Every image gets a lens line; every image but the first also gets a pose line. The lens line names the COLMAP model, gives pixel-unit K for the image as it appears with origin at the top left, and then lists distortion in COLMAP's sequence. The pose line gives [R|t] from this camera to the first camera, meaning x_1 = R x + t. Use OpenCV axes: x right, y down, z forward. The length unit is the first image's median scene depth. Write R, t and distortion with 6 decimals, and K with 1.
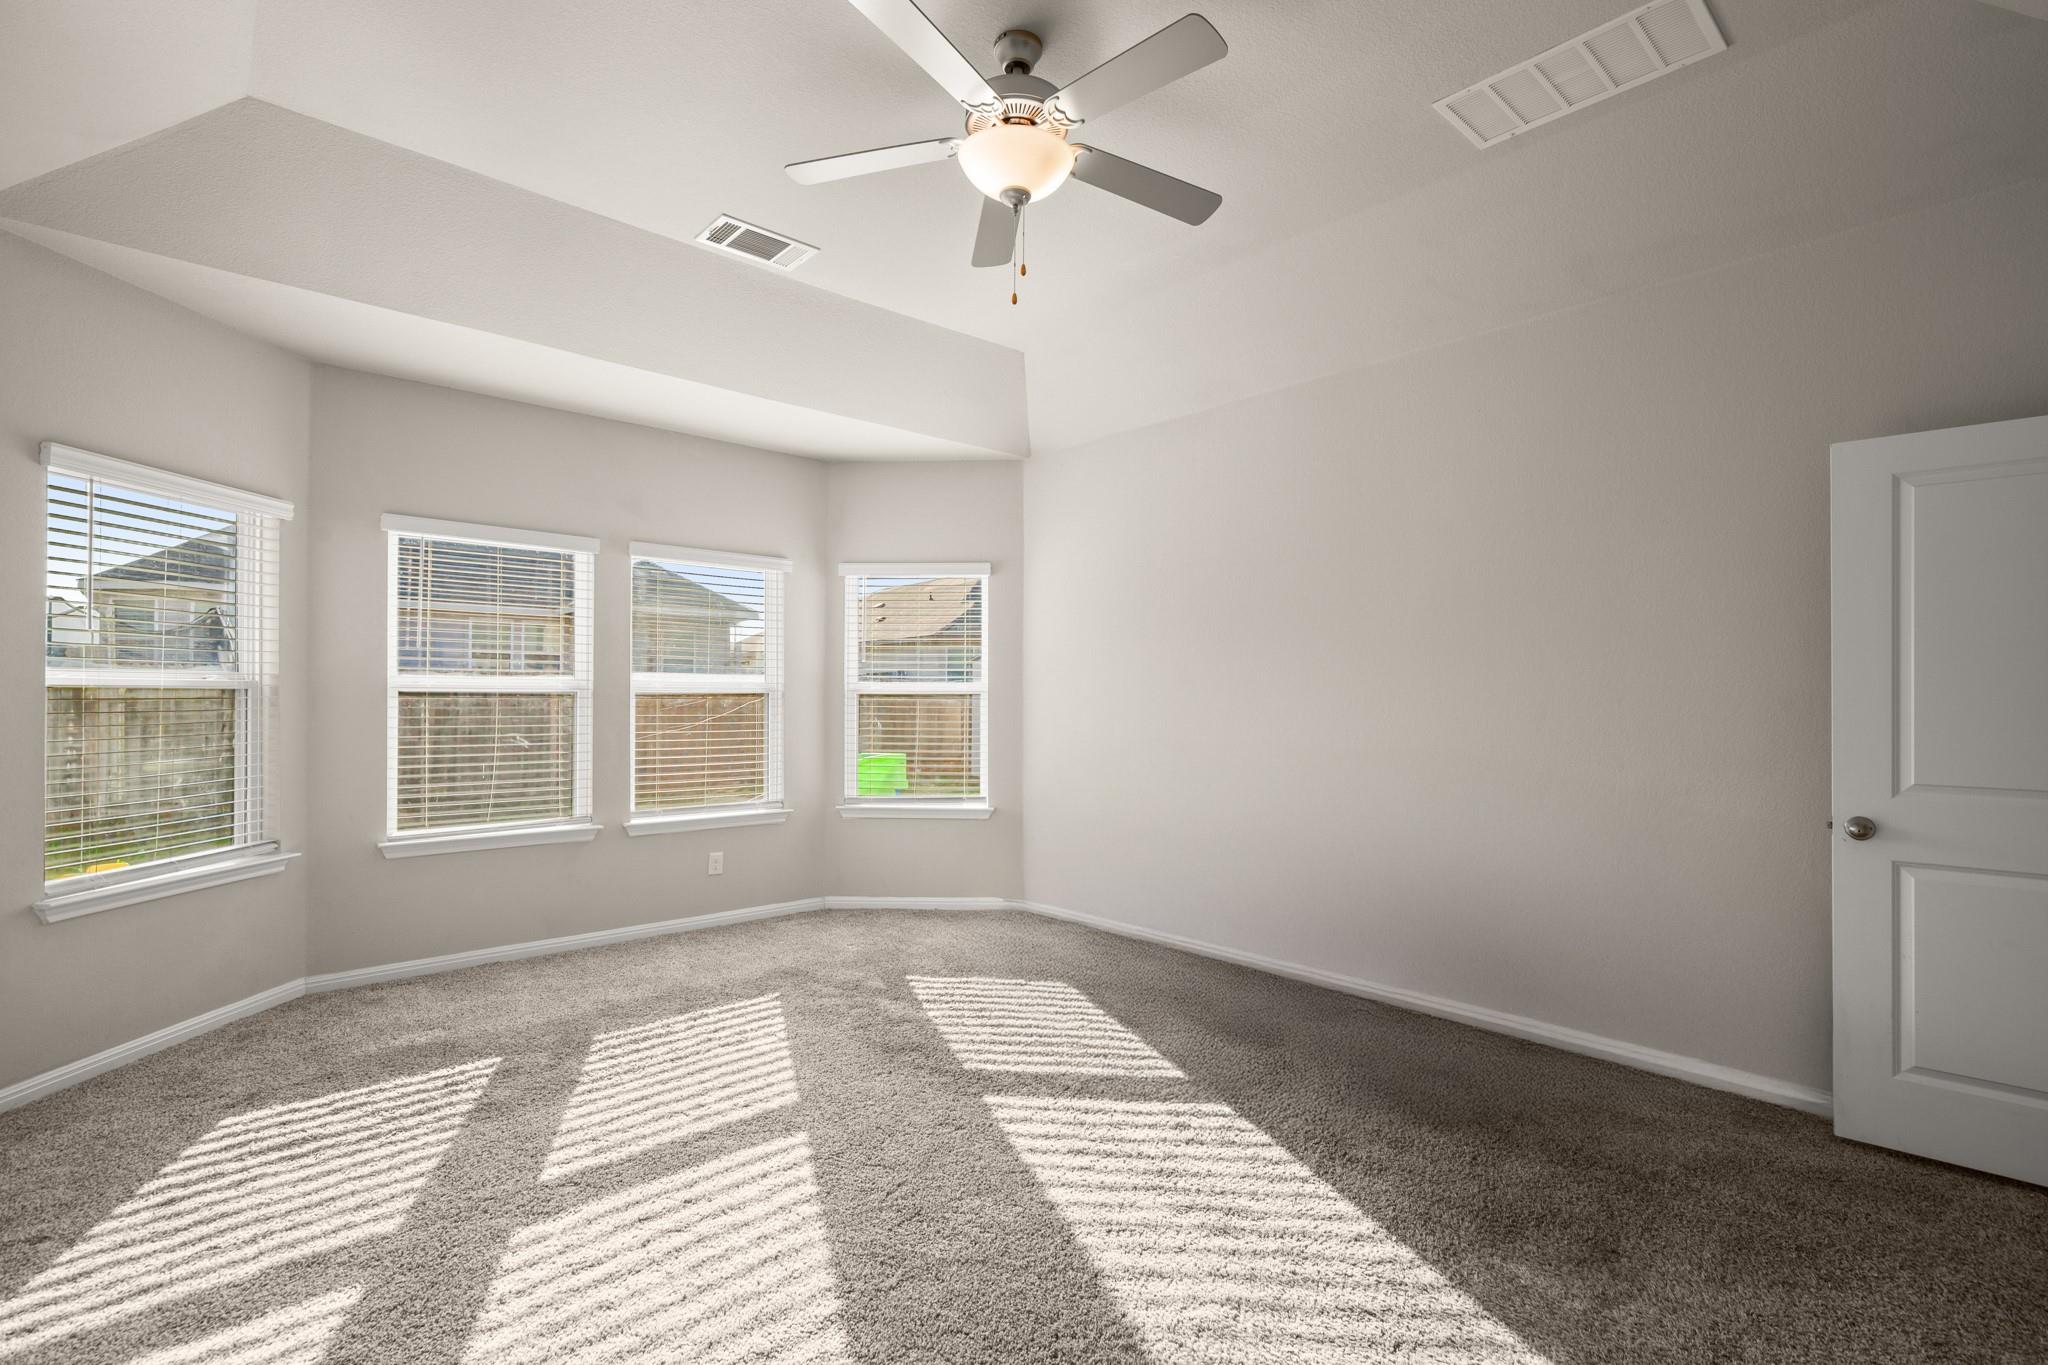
lens RADIAL K [[960.8, 0, 1027.6], [0, 960.8, 693.1], [0, 0, 1]] dist [-0.002084, 0.000323]
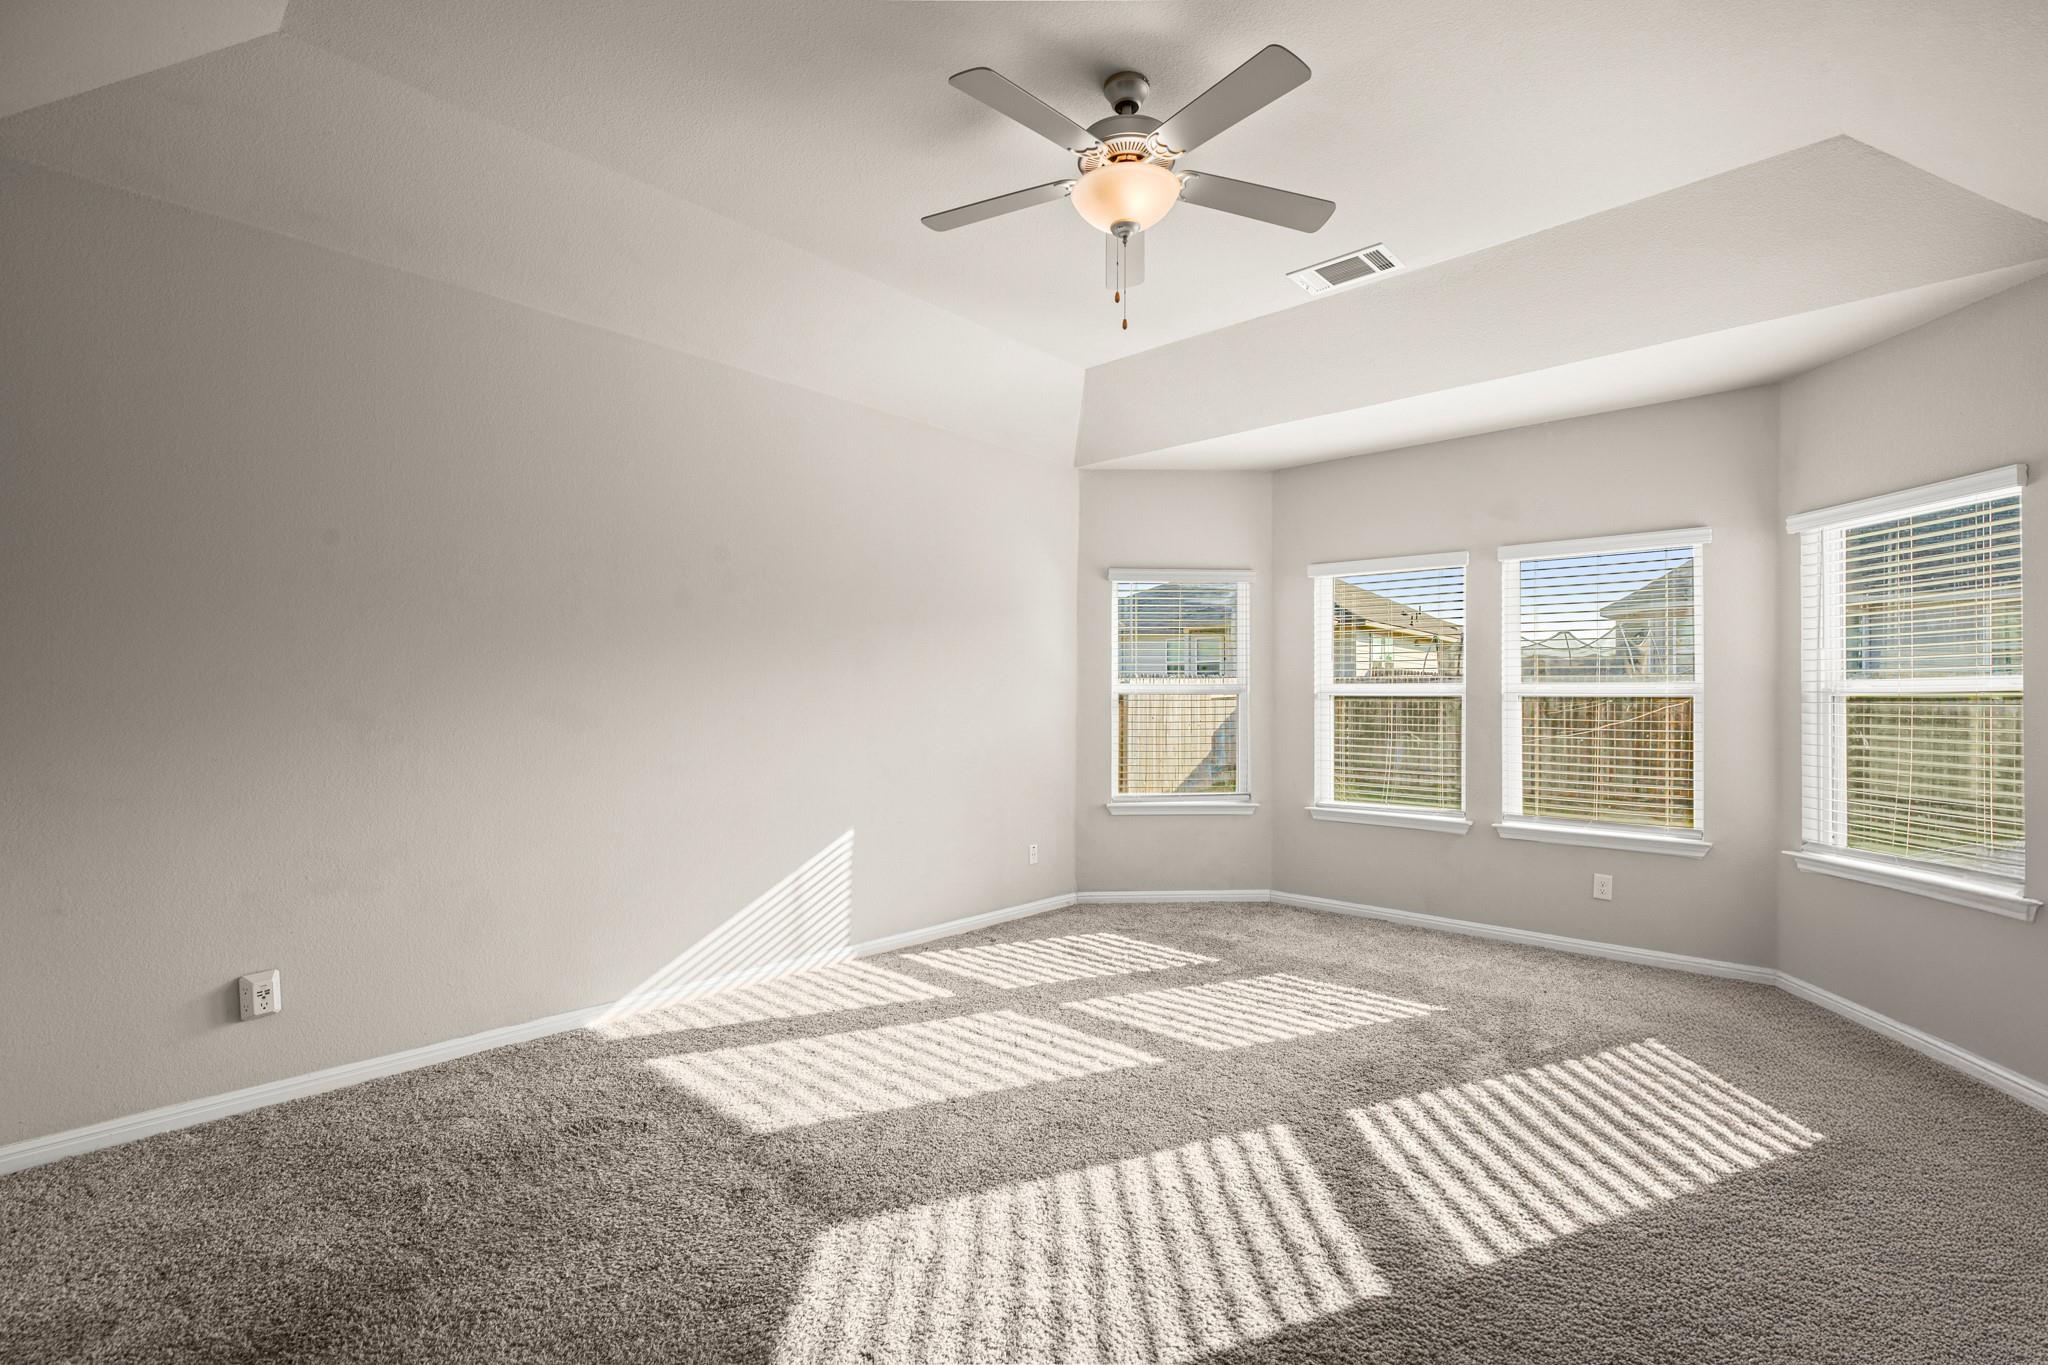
lens RADIAL K [[933.8, 0, 1024.0], [0, 933.8, 682.5], [0, 0, 1]] dist [-0.023283, 0.000130]
pose [[0.061718, -0.018858, -0.997915, 0.761772], [-0.000497, 0.999821, -0.018925, 0.006650], [0.998094, 0.001664, 0.061697, 0.623443]]
